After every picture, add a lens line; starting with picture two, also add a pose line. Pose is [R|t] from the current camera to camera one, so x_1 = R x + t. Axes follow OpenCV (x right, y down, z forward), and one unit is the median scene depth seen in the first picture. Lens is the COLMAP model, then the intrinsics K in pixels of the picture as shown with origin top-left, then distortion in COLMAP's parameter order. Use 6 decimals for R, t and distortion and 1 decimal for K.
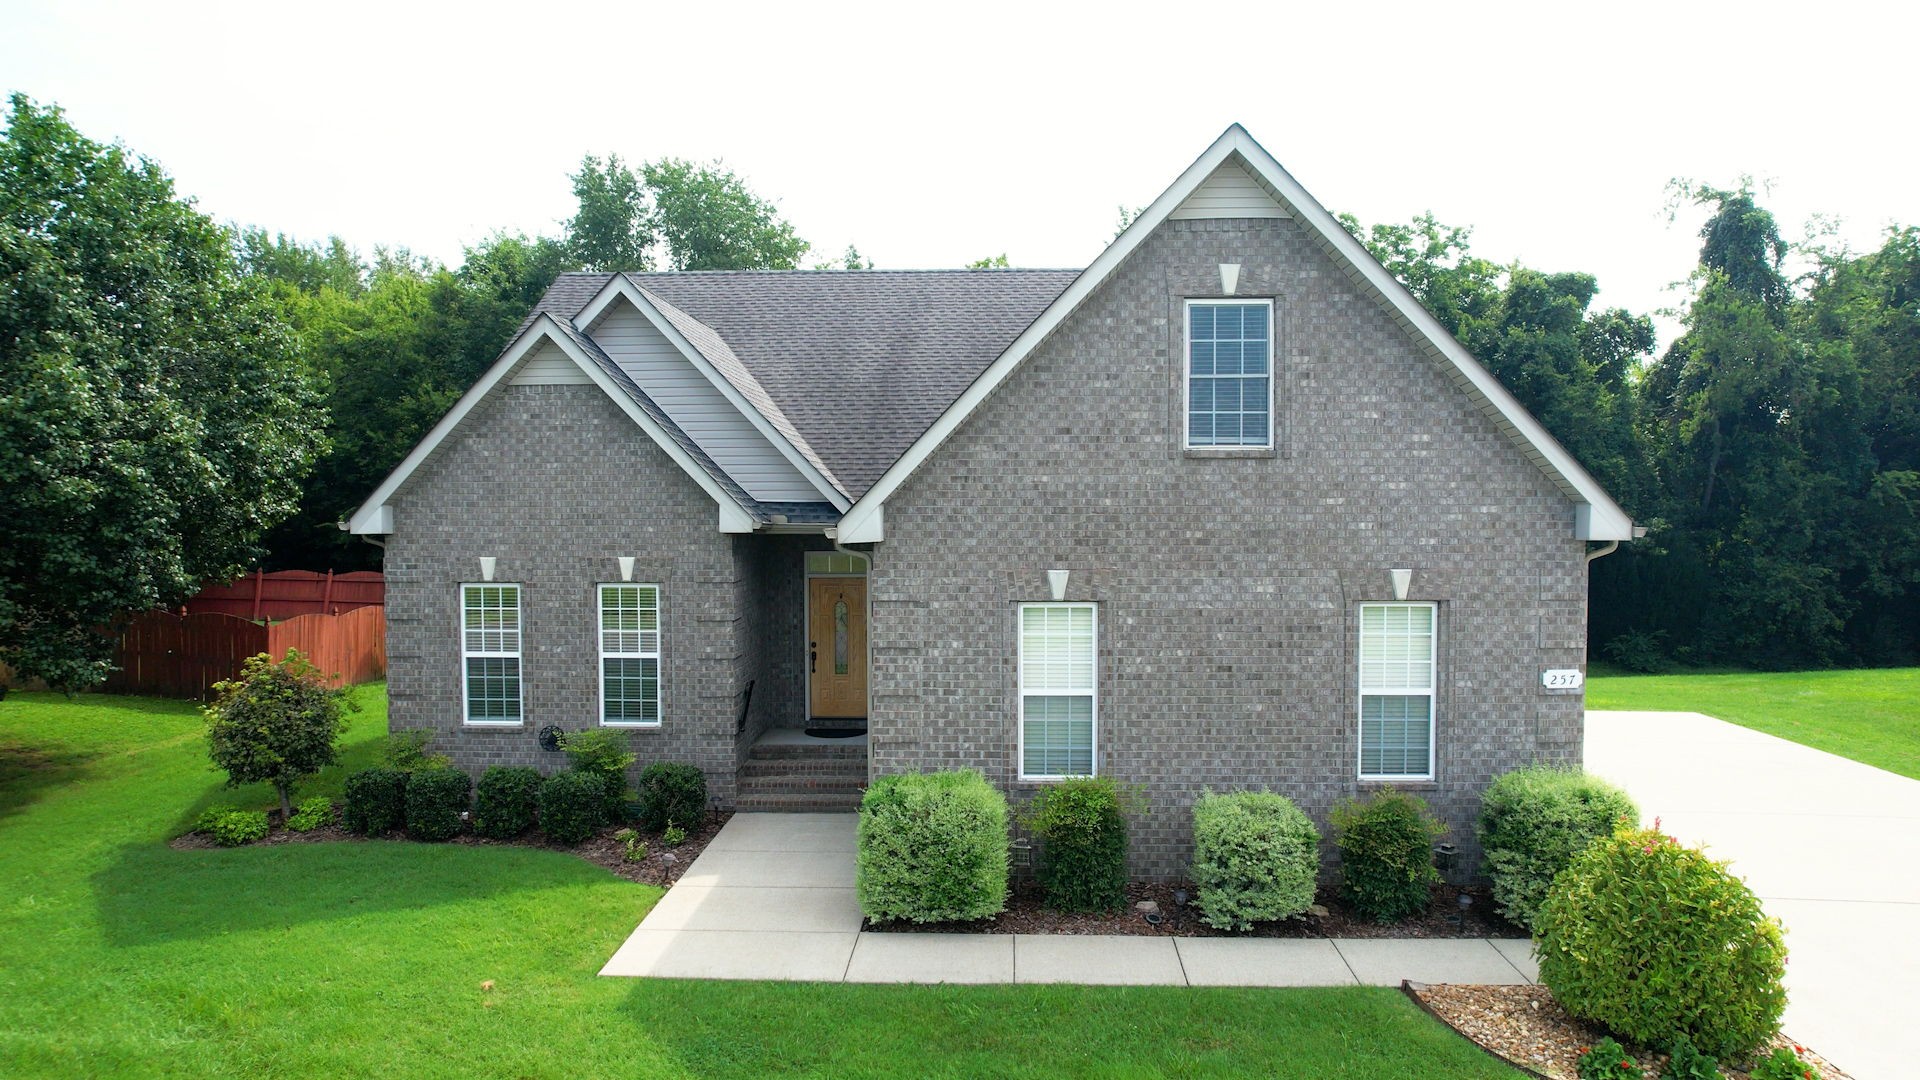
lens RADIAL K [[1252.7, 0, 974.0], [0, 1252.7, 510.7], [0, 0, 1]] dist [-0.028279, 0.000890]
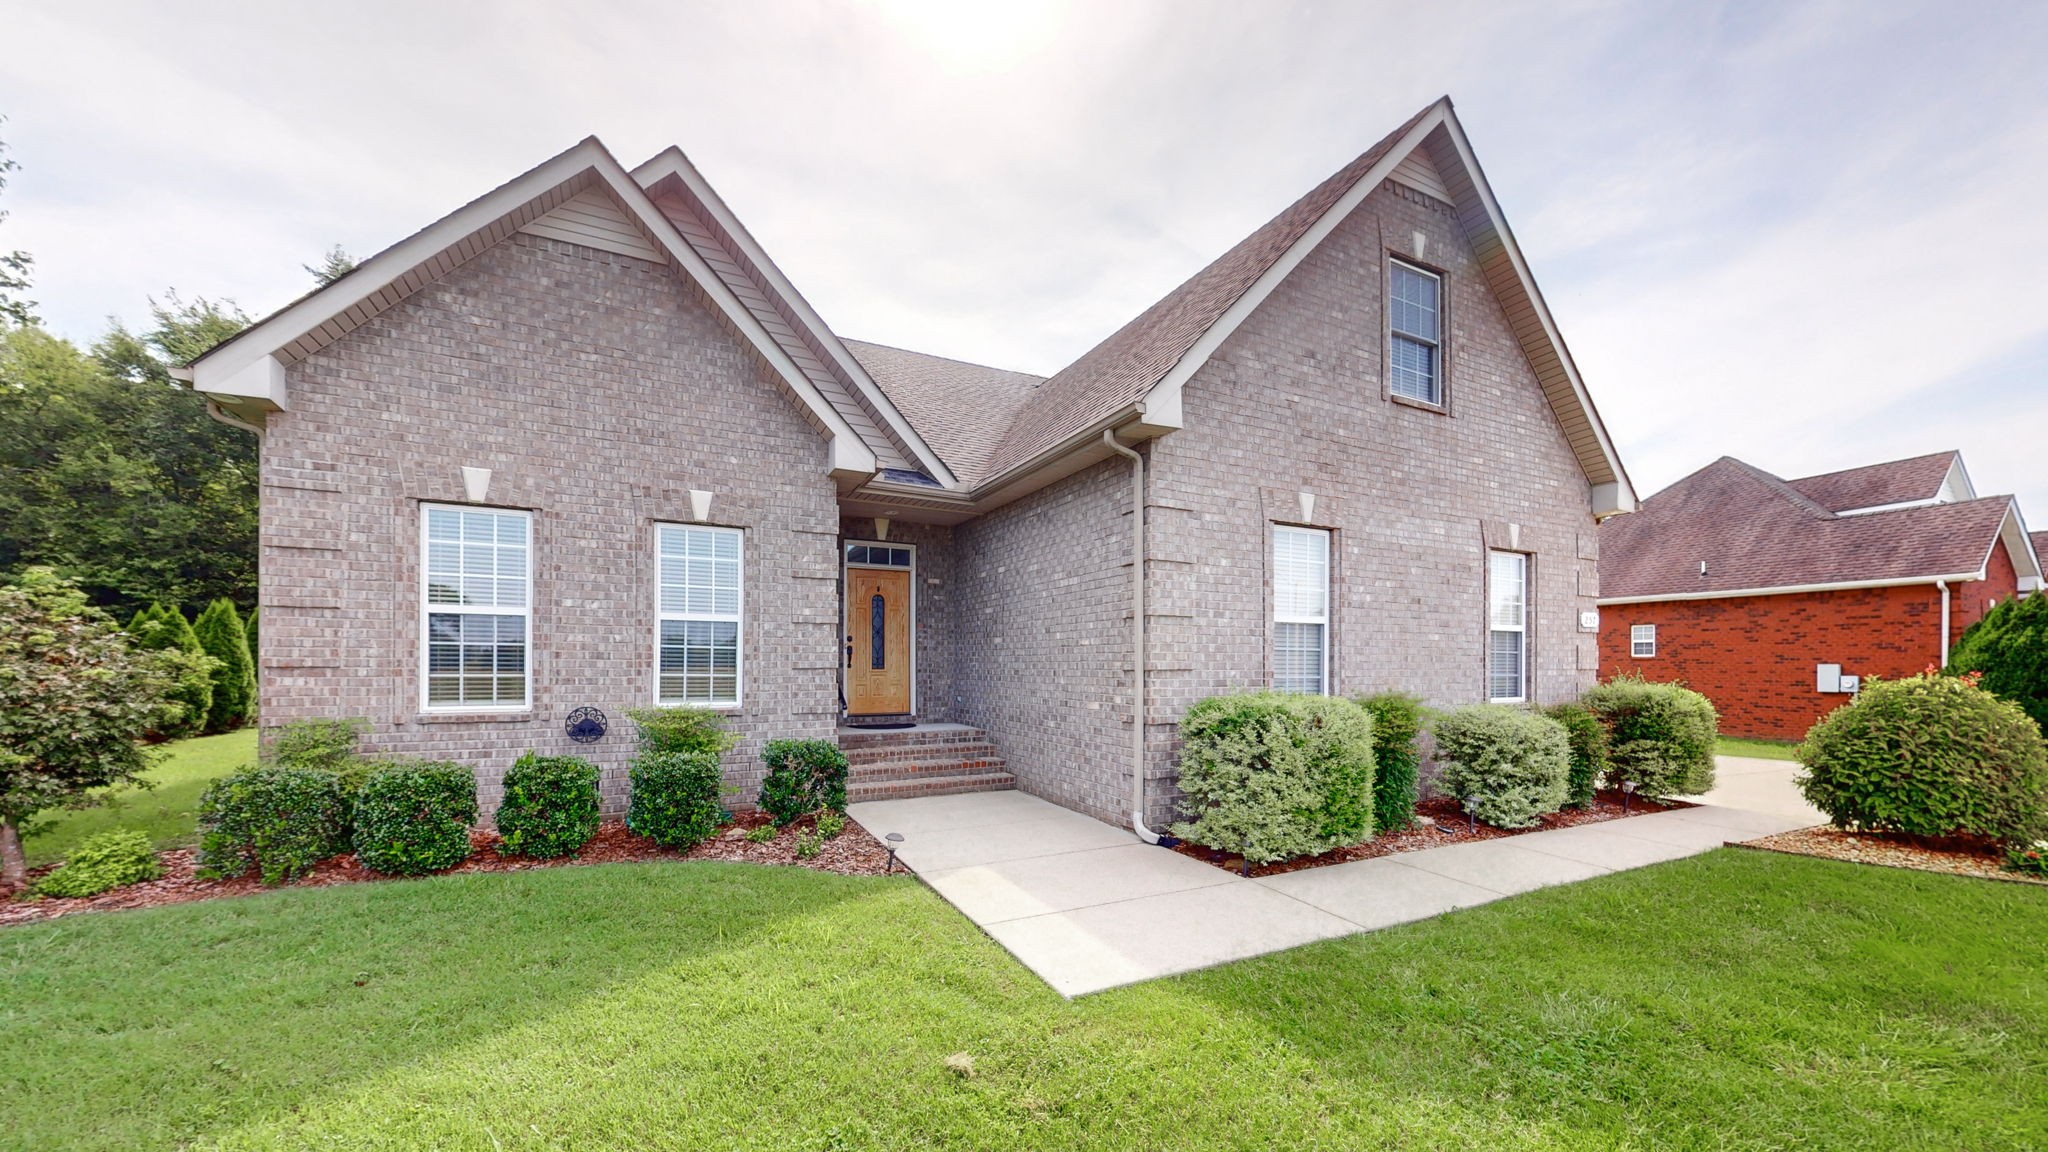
lens RADIAL K [[755.3, 0, 1023.8], [0, 755.3, 661.9], [0, 0, 1]] dist [0.009025, 0.000332]
pose [[0.862847, 0.014467, 0.505257, -0.341597], [0.001351, 0.999521, -0.030927, 0.160041], [-0.505463, 0.027368, 0.862414, 0.487951]]
